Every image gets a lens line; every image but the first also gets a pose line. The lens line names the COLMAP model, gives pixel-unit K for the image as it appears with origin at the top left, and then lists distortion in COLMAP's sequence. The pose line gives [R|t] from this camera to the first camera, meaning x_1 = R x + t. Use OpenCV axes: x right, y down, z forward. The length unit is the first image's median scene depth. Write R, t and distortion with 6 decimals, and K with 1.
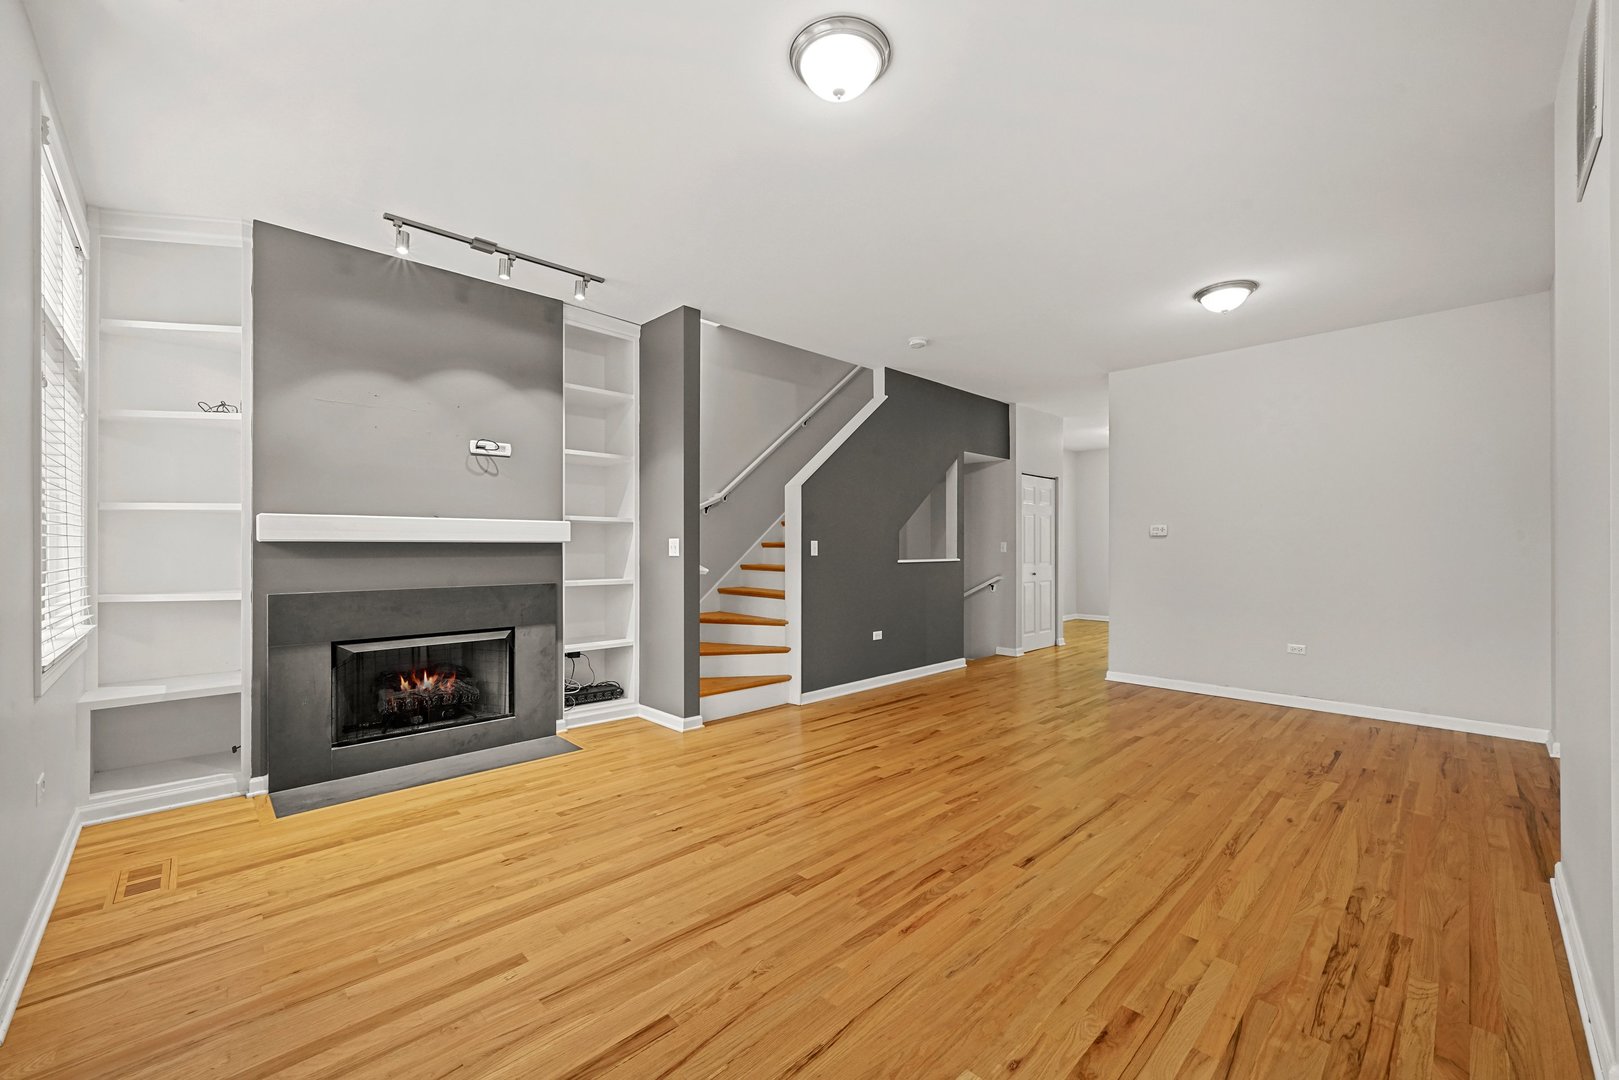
lens RADIAL K [[644.7, 0, 793.6], [0, 644.7, 540.4], [0, 0, 1]] dist [-0.007568, 0.000077]
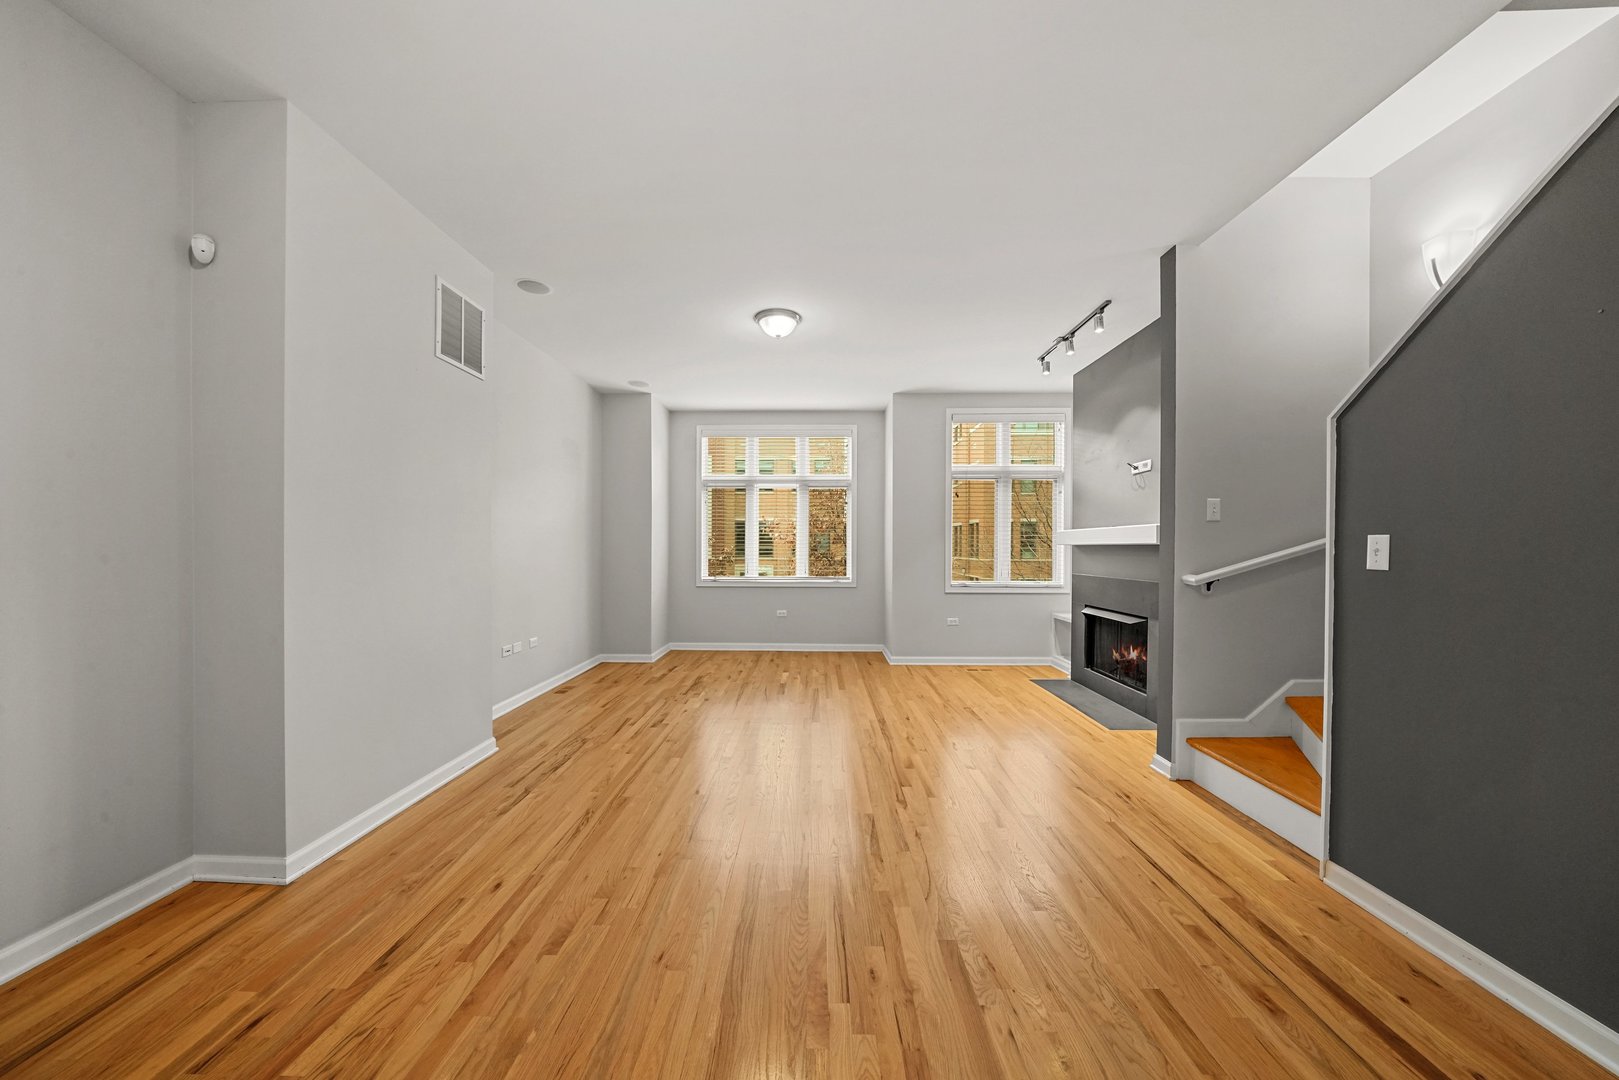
lens RADIAL K [[564.4, 0, 804.4], [0, 564.4, 550.9], [0, 0, 1]] dist [-0.009911, 0.000125]
pose [[-0.701858, 0.003328, -0.712309, 0.873129], [0.004557, 0.999990, 0.000183, 0.013715], [0.712302, -0.003117, -0.701866, 1.540543]]
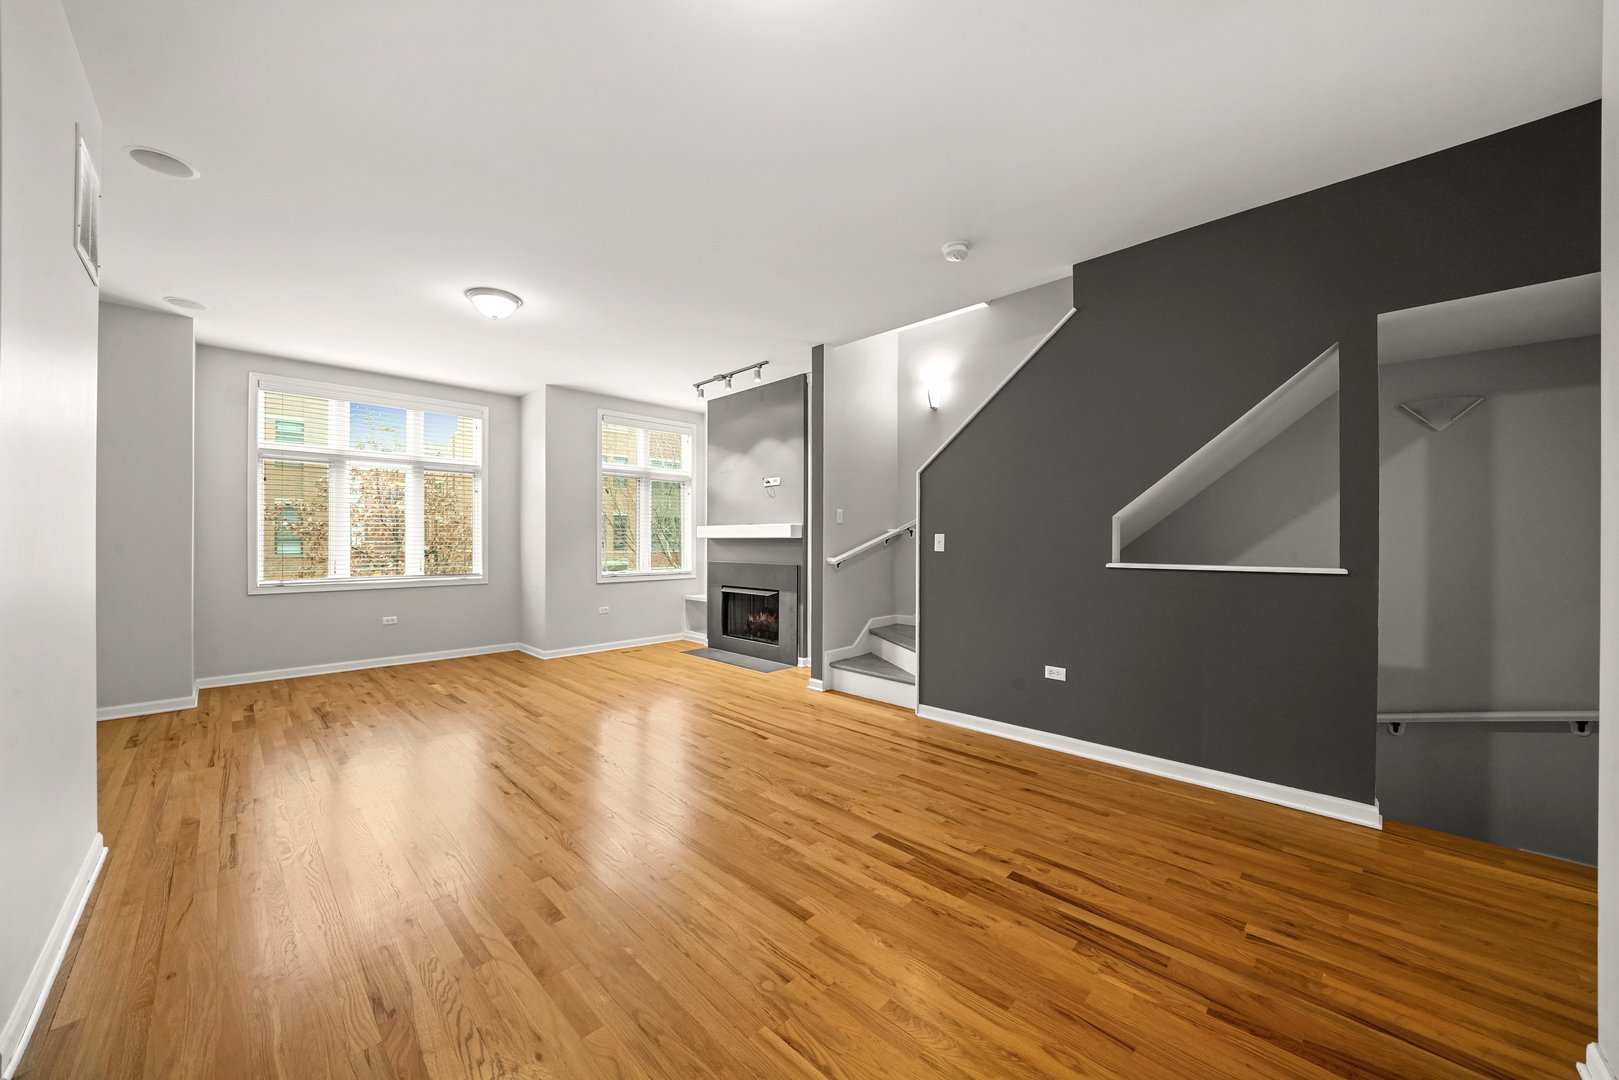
lens RADIAL K [[580.6, 0, 813.3], [0, 580.6, 540.6], [0, 0, 1]] dist [-0.020394, 0.000114]
pose [[0.044689, 0.000990, -0.999000, 1.246236], [0.008411, 0.999964, 0.001367, 0.009806], [0.998966, -0.008464, 0.044679, 1.241095]]
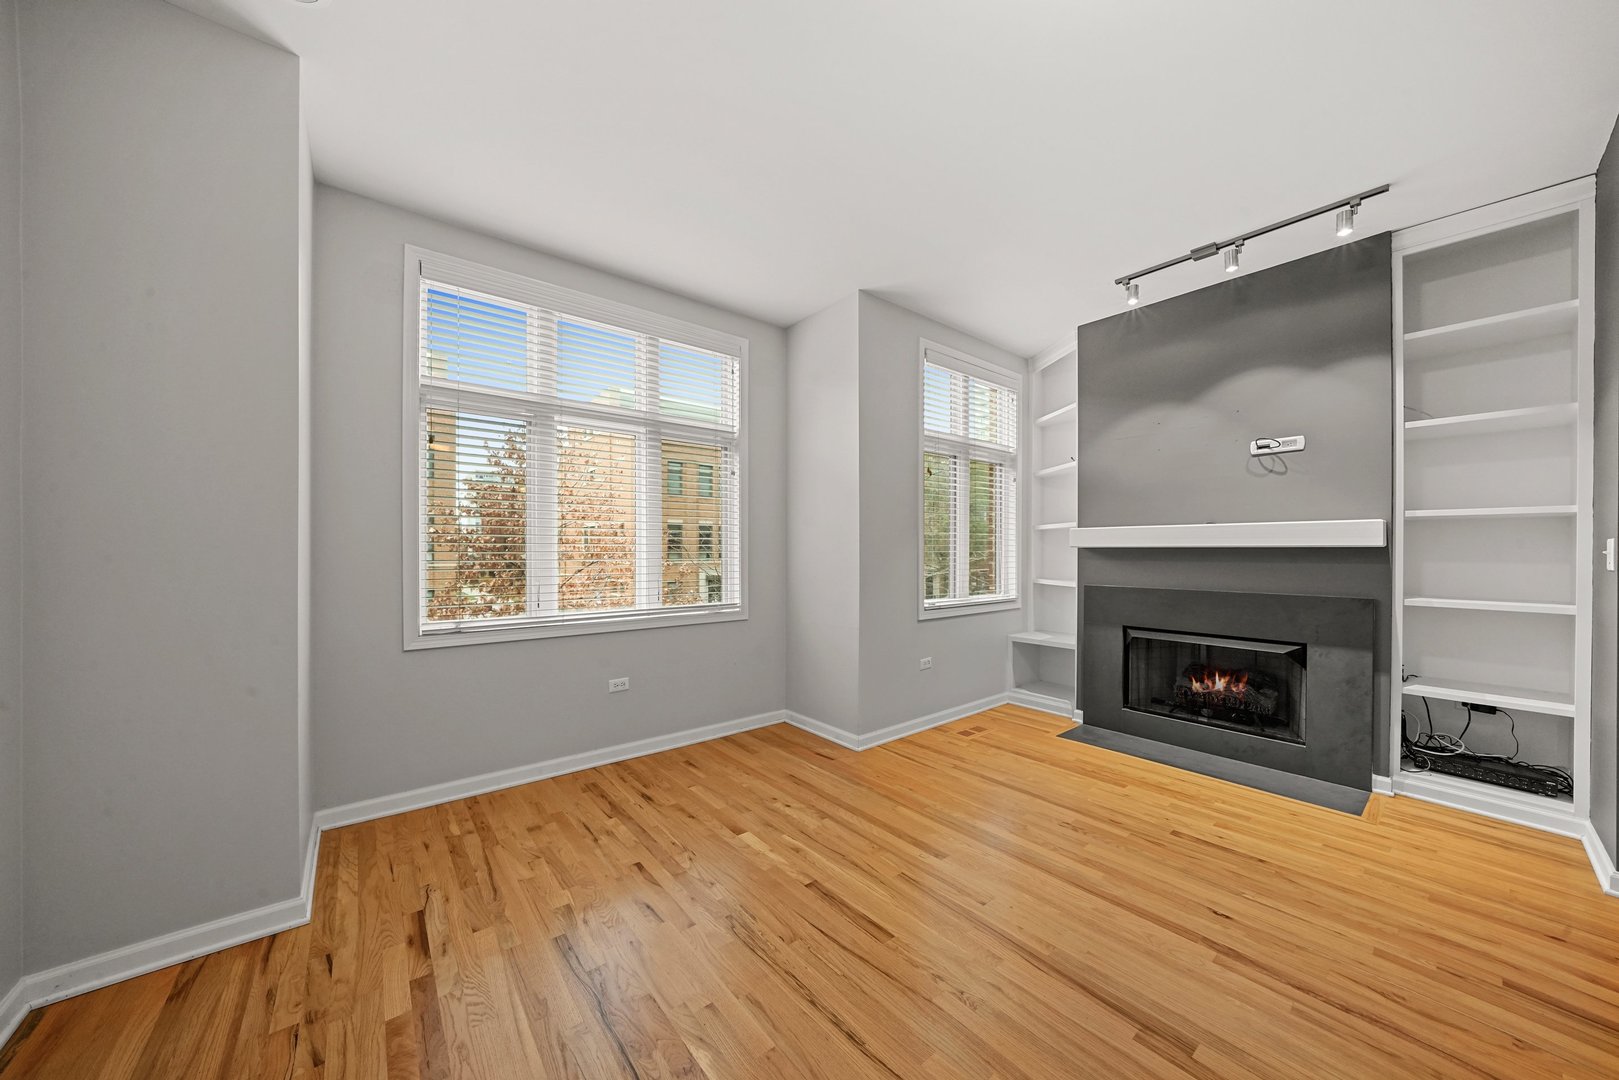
lens RADIAL K [[547.5, 0, 807.3], [0, 547.5, 550.9], [0, 0, 1]] dist [-0.012154, 0.000076]
pose [[-0.072539, 0.003356, -0.997360, 0.428951], [0.007466, 0.999968, 0.002821, 0.000864], [0.997338, -0.007242, -0.072561, 0.464315]]
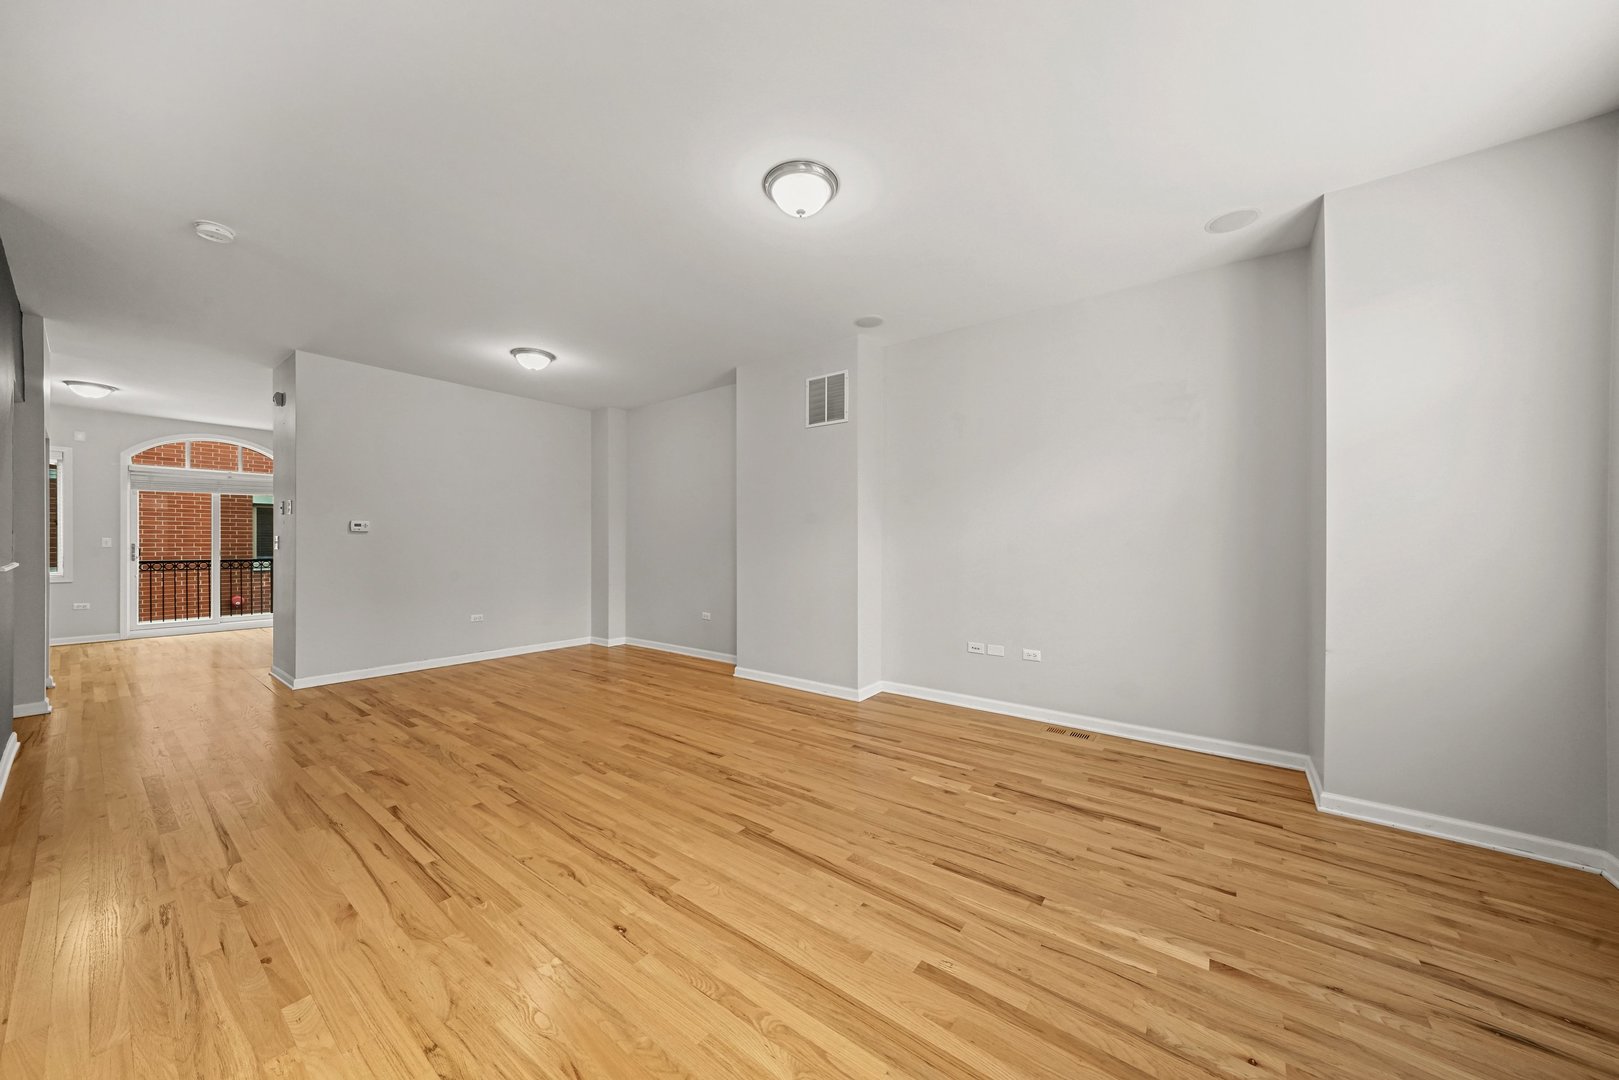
lens RADIAL K [[548.4, 0, 808.9], [0, 548.4, 537.6], [0, 0, 1]] dist [-0.000790, 0.000046]
pose [[-0.167991, 0.010559, 0.985732, -0.702850], [-0.013445, 0.999825, -0.013001, 0.009469], [-0.985697, -0.015438, -0.167820, 0.760116]]
